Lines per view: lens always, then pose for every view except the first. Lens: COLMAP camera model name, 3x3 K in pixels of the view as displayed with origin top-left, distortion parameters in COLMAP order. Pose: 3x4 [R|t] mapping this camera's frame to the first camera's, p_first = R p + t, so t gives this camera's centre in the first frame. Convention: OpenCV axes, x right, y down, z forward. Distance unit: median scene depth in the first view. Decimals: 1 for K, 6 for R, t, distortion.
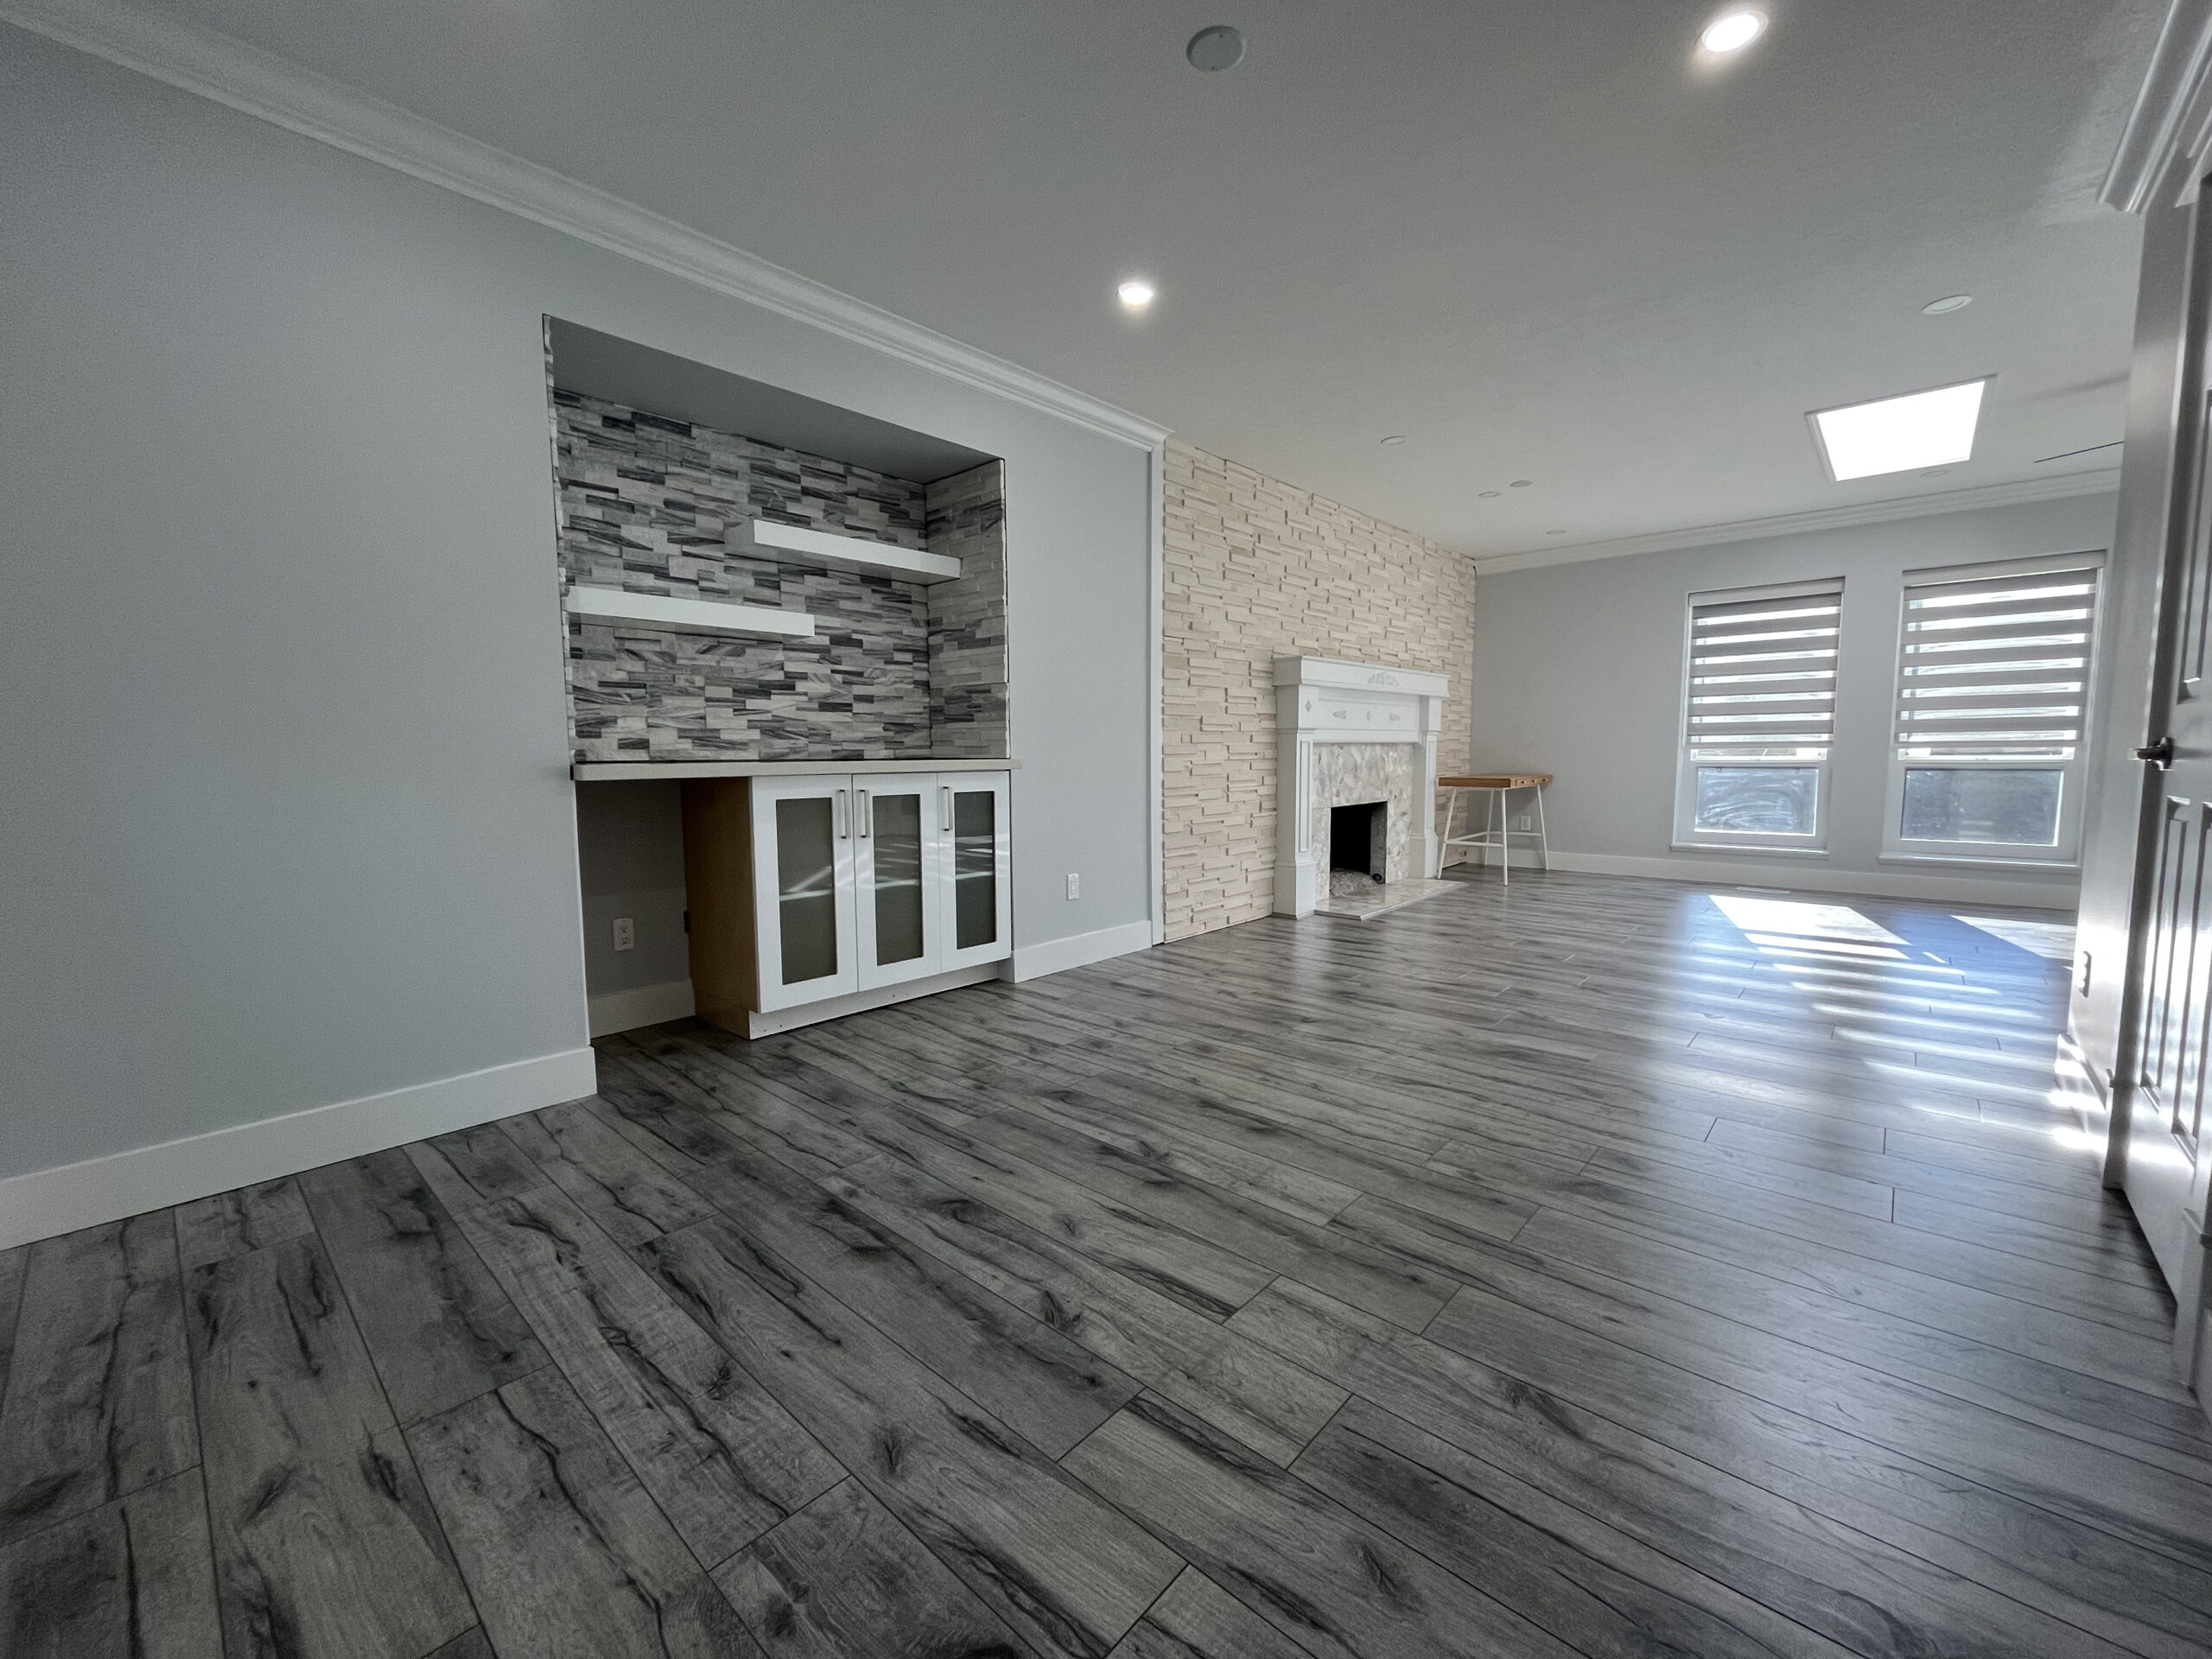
lens RADIAL K [[886.4, 0, 1095.6], [0, 886.4, 834.3], [0, 0, 1]] dist [0.003305, 0.000008]
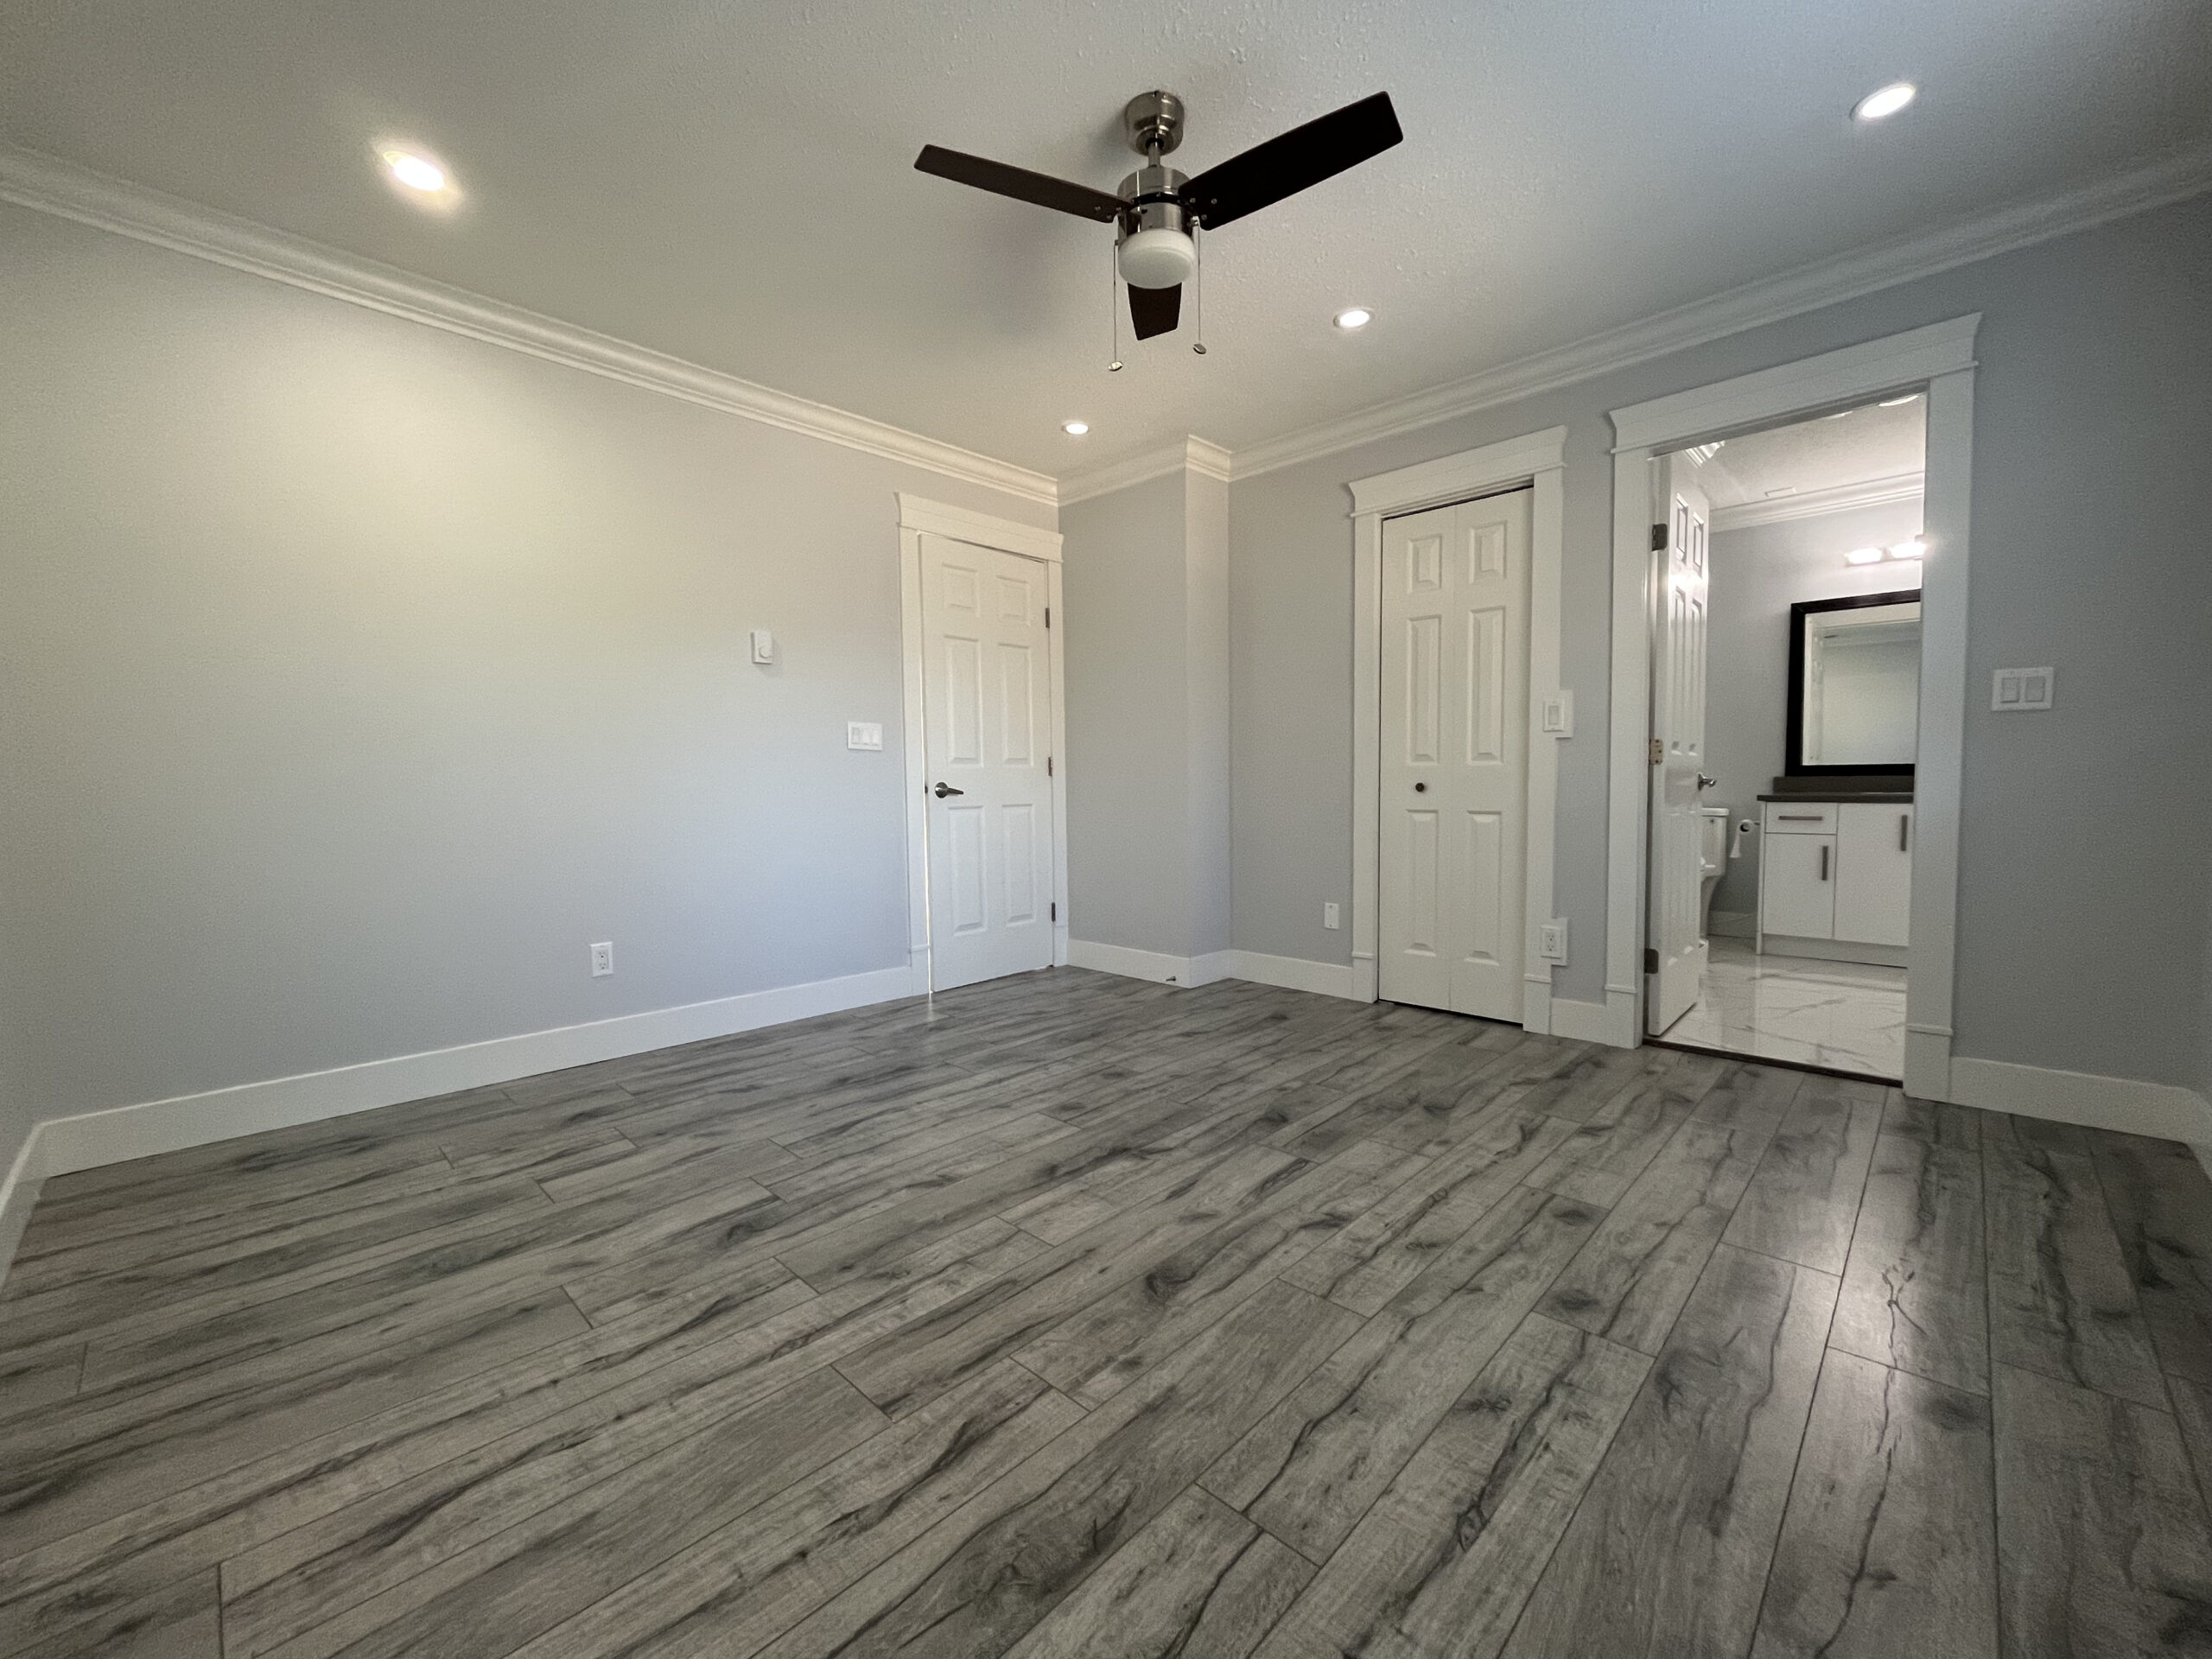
lens RADIAL K [[886.4, 0, 1099.2], [0, 886.4, 827.3], [0, 0, 1]] dist [0.003305, 0.000008]
pose [[0.036024, -0.045726, 0.998304, -1.225889], [0.107092, 0.993377, 0.041636, -0.095545], [-0.993596, 0.105410, 0.040682, 1.161433]]
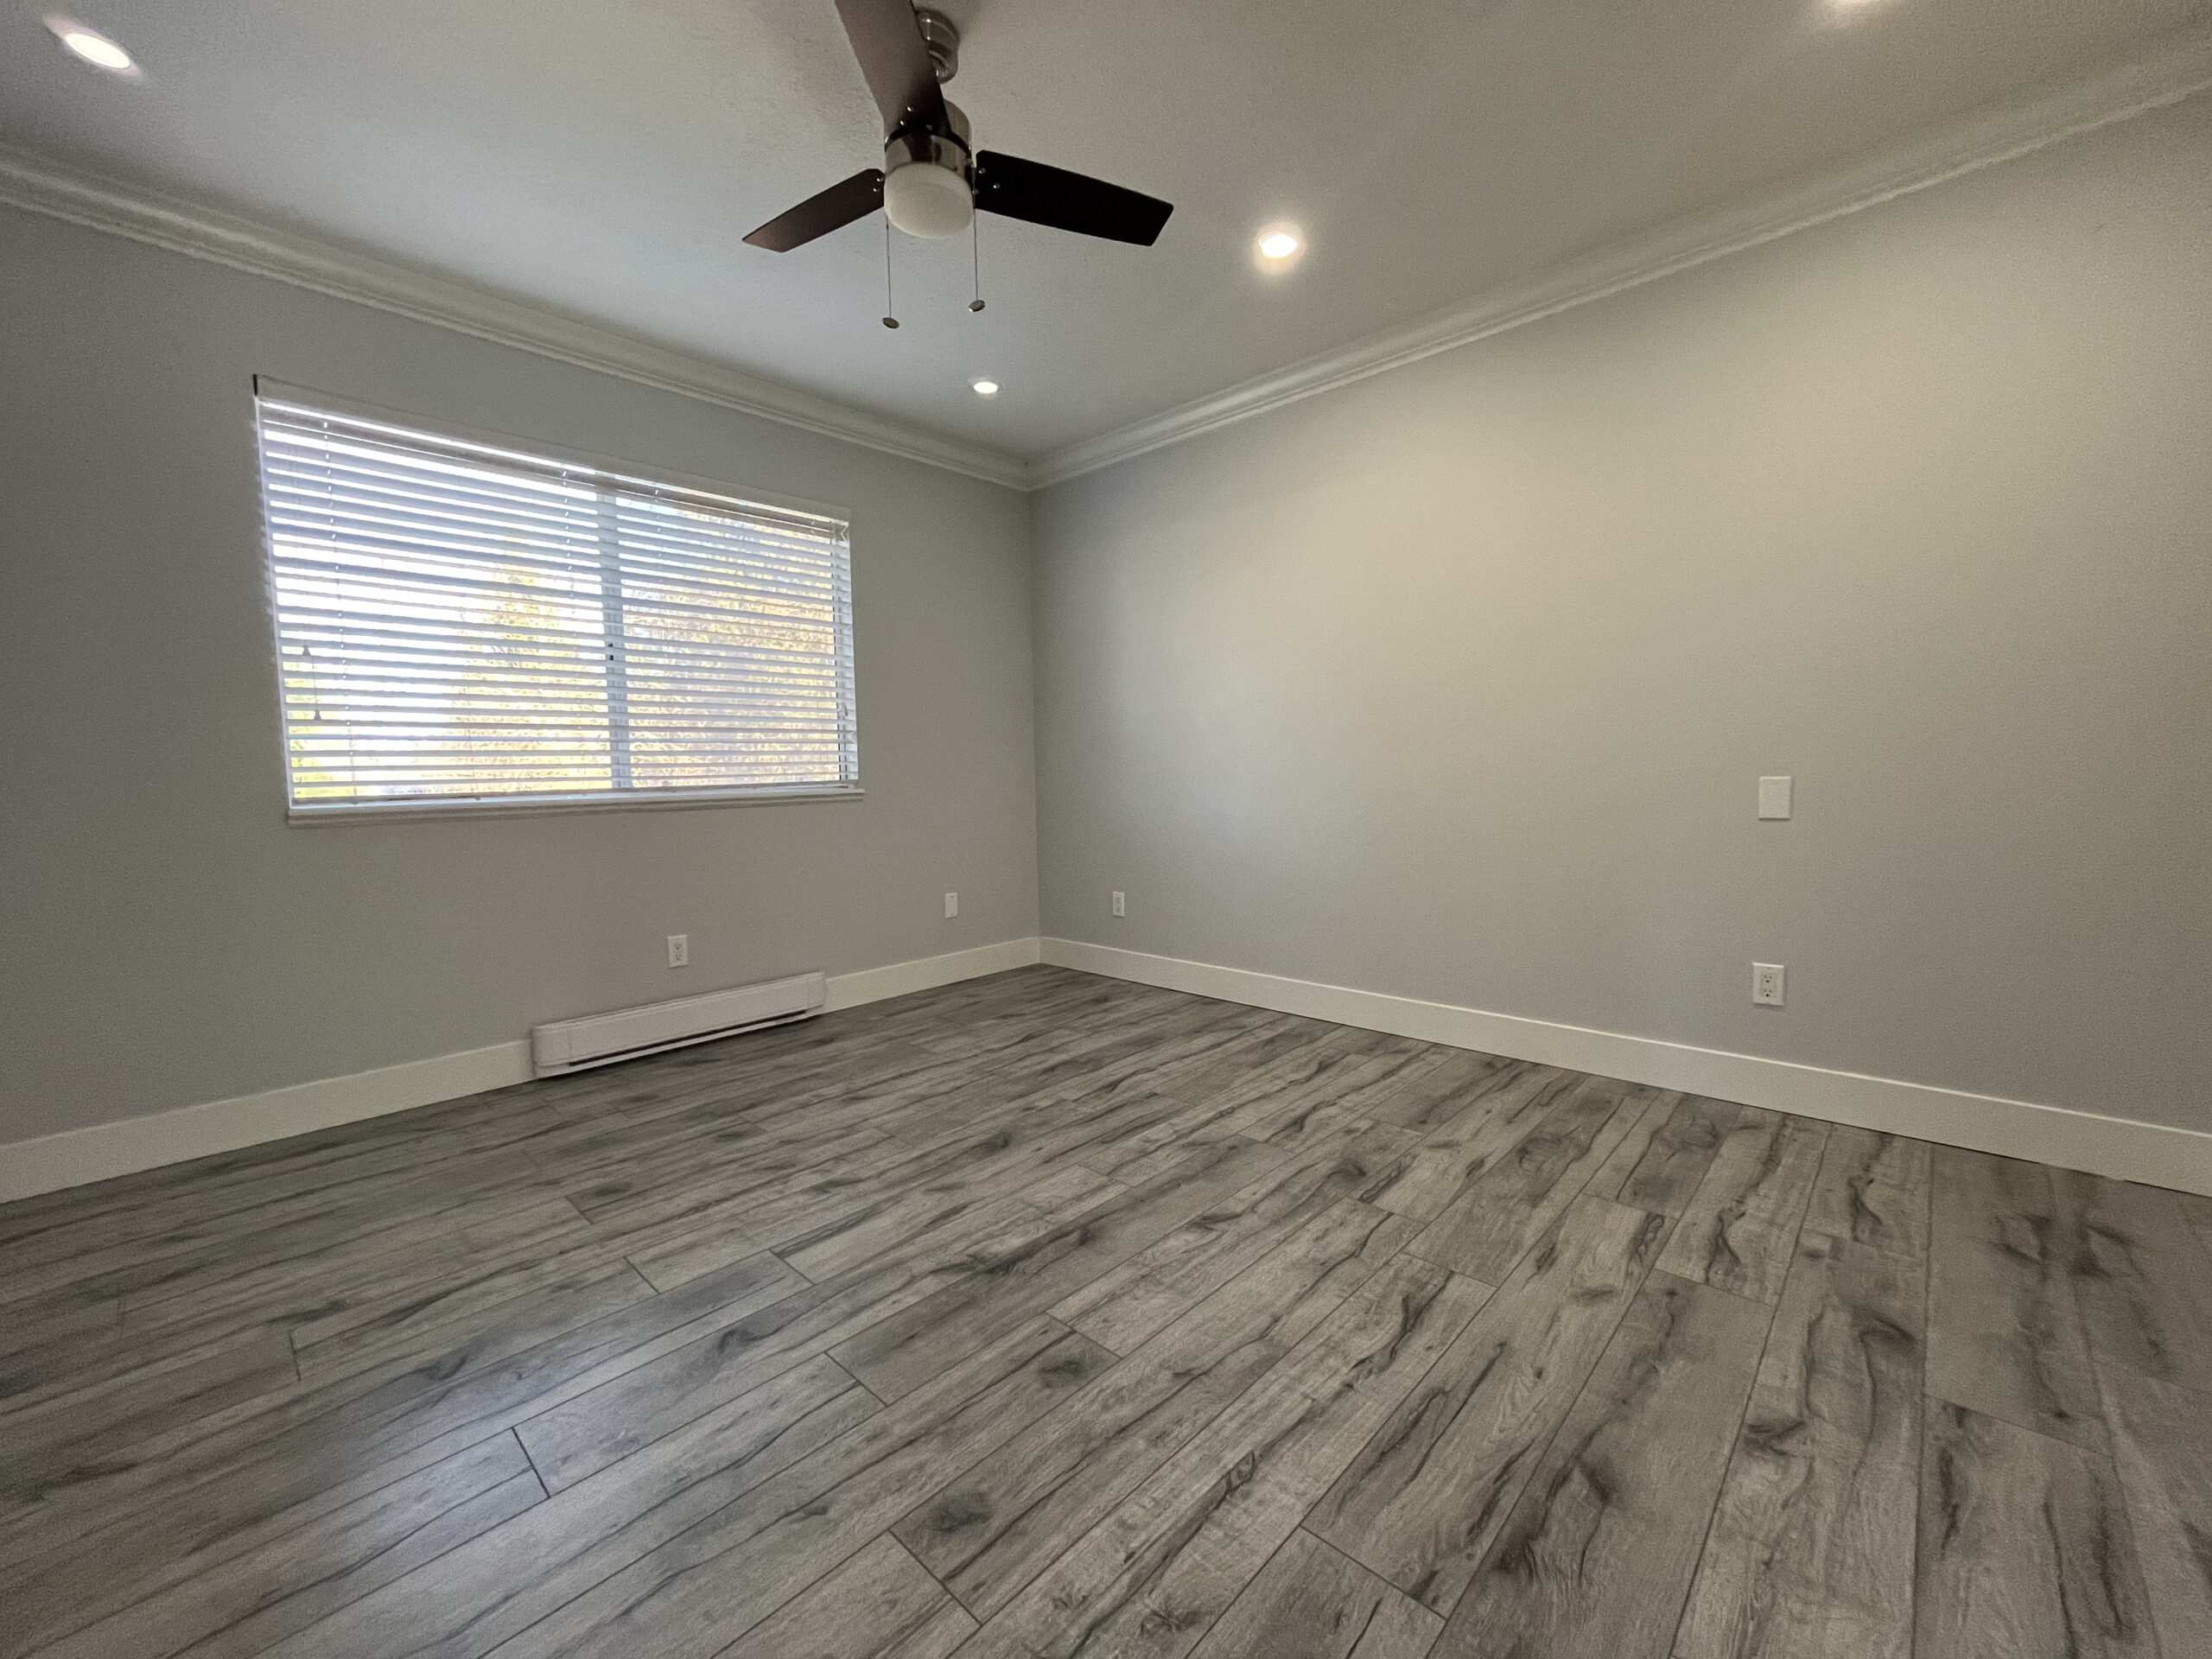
lens RADIAL K [[886.4, 0, 1097.6], [0, 886.4, 829.3], [0, 0, 1]] dist [0.003305, 0.000008]
pose [[-0.025714, 0.073148, -0.996990, 1.244090], [-0.075304, 0.994344, 0.074896, -0.149947], [0.996829, 0.077003, -0.020060, 1.343479]]
